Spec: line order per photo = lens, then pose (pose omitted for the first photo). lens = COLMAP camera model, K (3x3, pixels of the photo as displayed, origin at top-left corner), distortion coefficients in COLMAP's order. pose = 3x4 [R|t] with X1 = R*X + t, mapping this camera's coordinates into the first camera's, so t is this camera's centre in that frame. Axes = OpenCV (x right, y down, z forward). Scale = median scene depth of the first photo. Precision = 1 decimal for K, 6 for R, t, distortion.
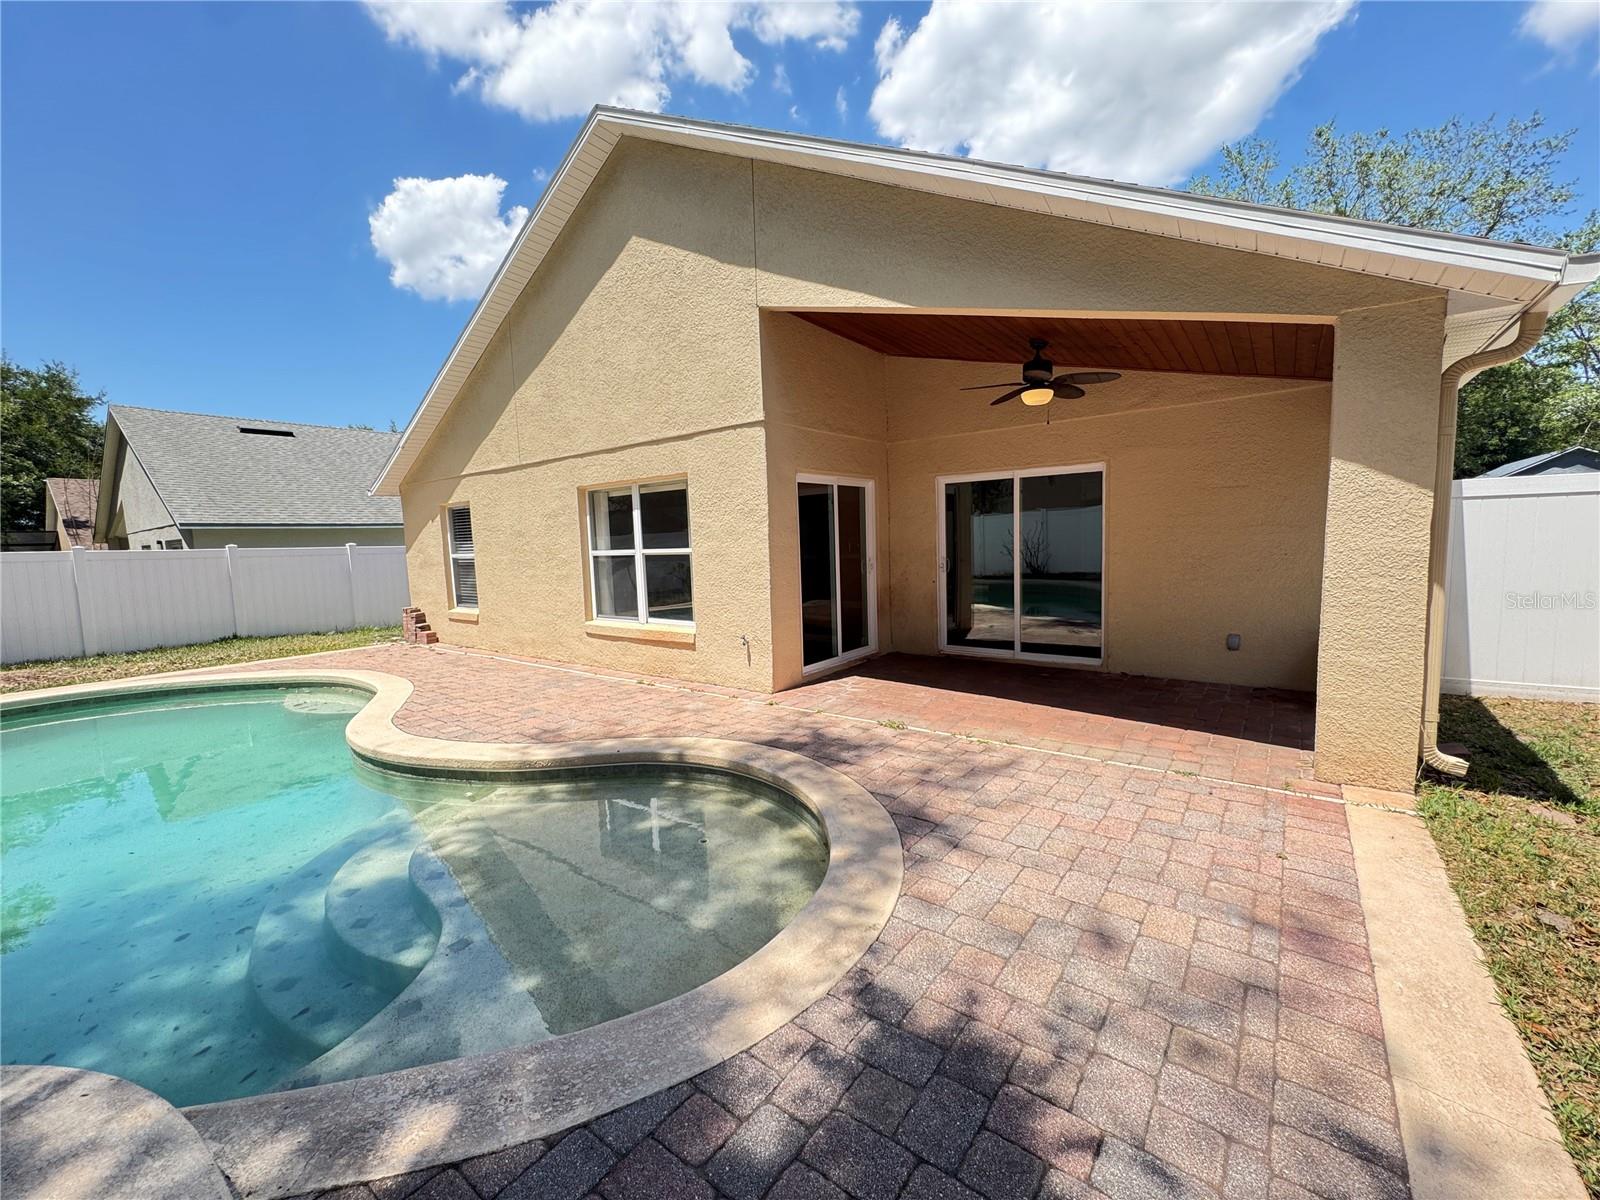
lens RADIAL K [[638.1, 0, 805.4], [0, 638.1, 599.0], [0, 0, 1]] dist [-0.001992, -0.000347]
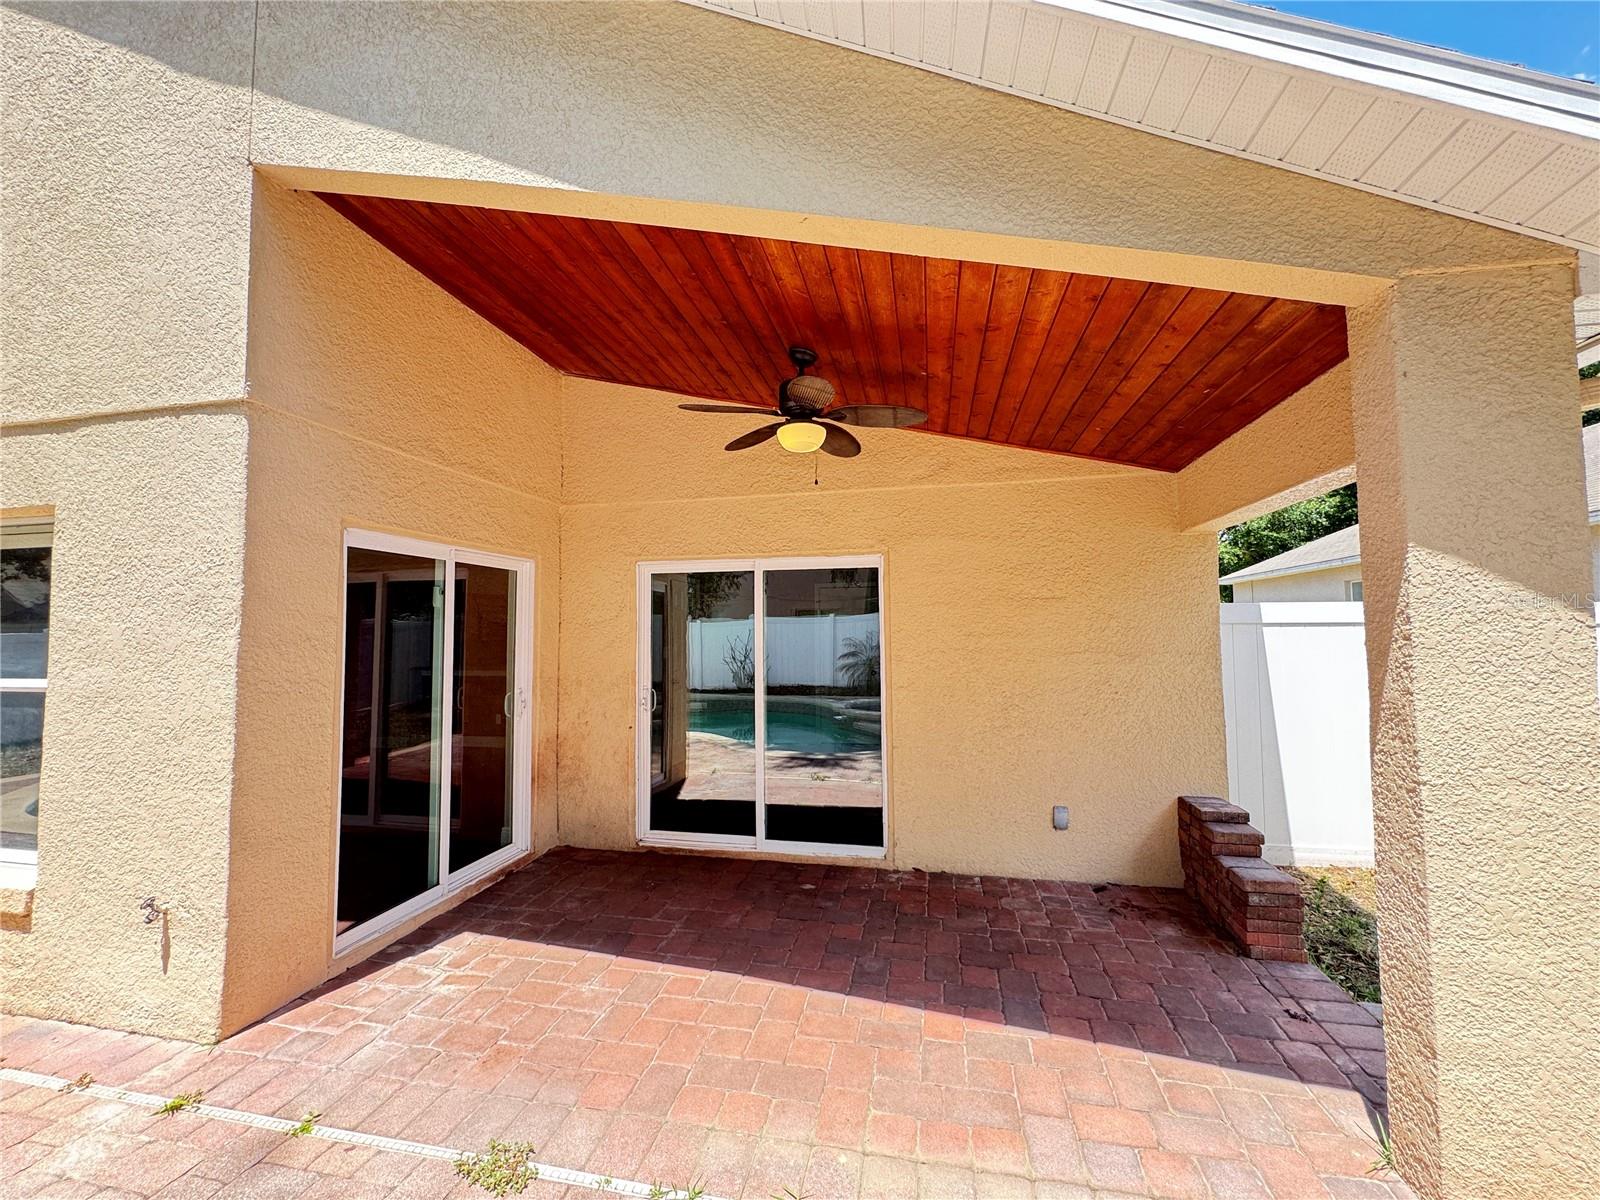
lens RADIAL K [[638.1, 0, 798.8], [0, 638.1, 601.7], [0, 0, 1]] dist [-0.001992, -0.000347]
pose [[0.906071, 0.047682, 0.420430, 0.100967], [0.018457, 0.988231, -0.151853, -0.062142], [-0.422723, 0.145349, 0.894527, 0.436391]]
